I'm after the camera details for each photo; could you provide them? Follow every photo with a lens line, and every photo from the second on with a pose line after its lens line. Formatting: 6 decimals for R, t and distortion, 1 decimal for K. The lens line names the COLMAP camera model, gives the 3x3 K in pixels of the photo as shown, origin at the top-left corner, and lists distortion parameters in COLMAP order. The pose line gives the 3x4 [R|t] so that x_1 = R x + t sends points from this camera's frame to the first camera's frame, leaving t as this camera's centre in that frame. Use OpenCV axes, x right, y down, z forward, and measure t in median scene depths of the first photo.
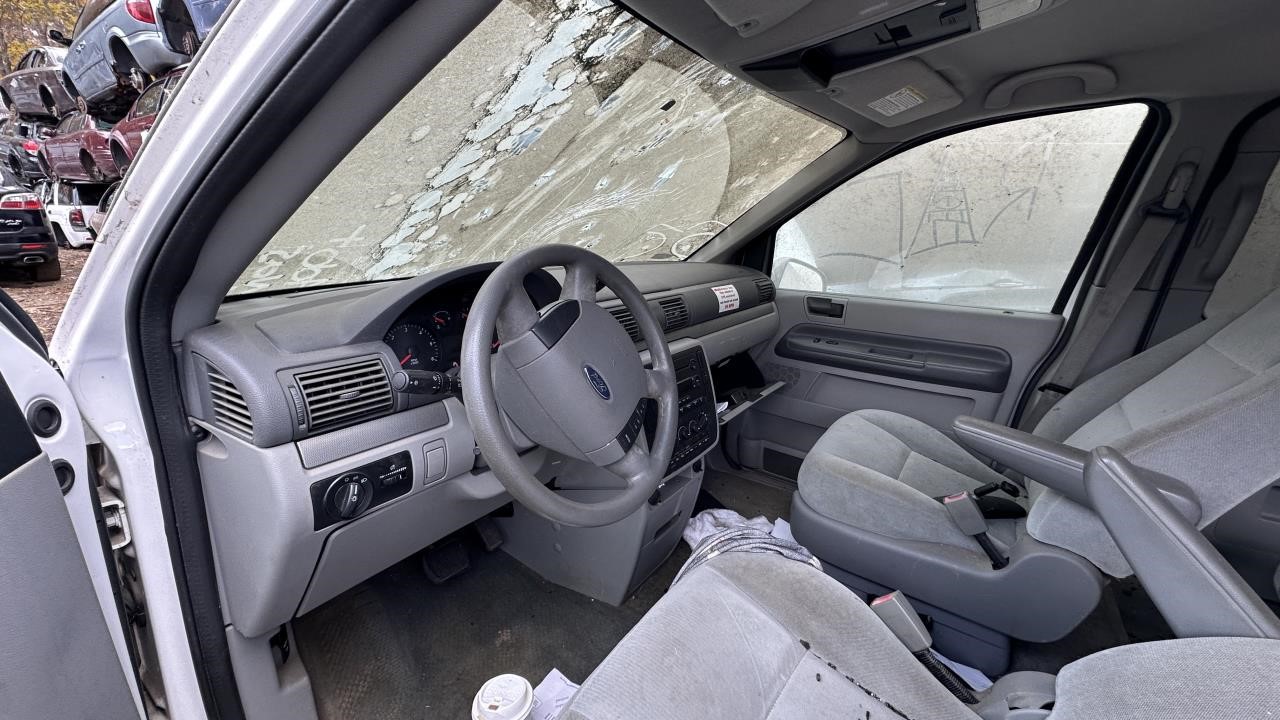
lens RADIAL K [[511.3, 0, 640.0], [0, 511.3, 360.0], [0, 0, 1]] dist [0.000627, 0.000211]
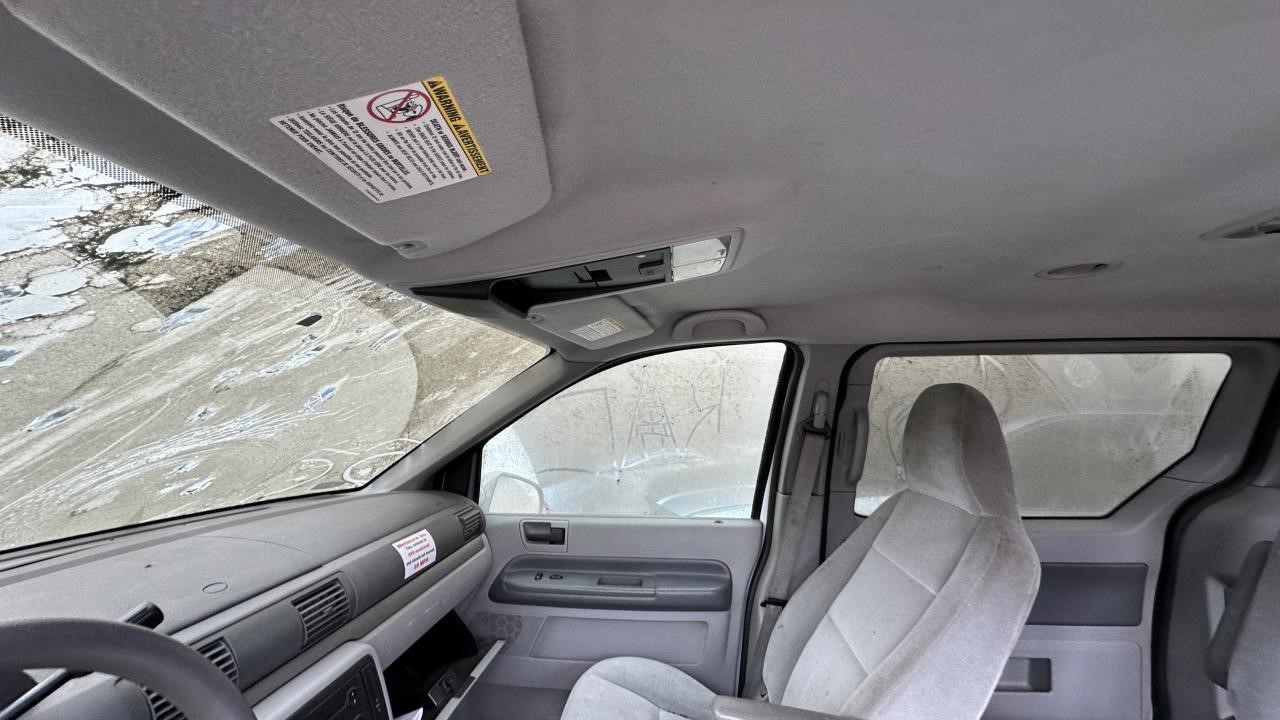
lens RADIAL K [[511.3, 0, 640.0], [0, 511.3, 360.0], [0, 0, 1]] dist [0.000627, 0.000211]
pose [[0.858756, 0.027508, 0.511645, 0.068106], [0.144354, 0.945121, -0.293101, -0.135026], [-0.491630, 0.325560, 0.807658, 0.173494]]
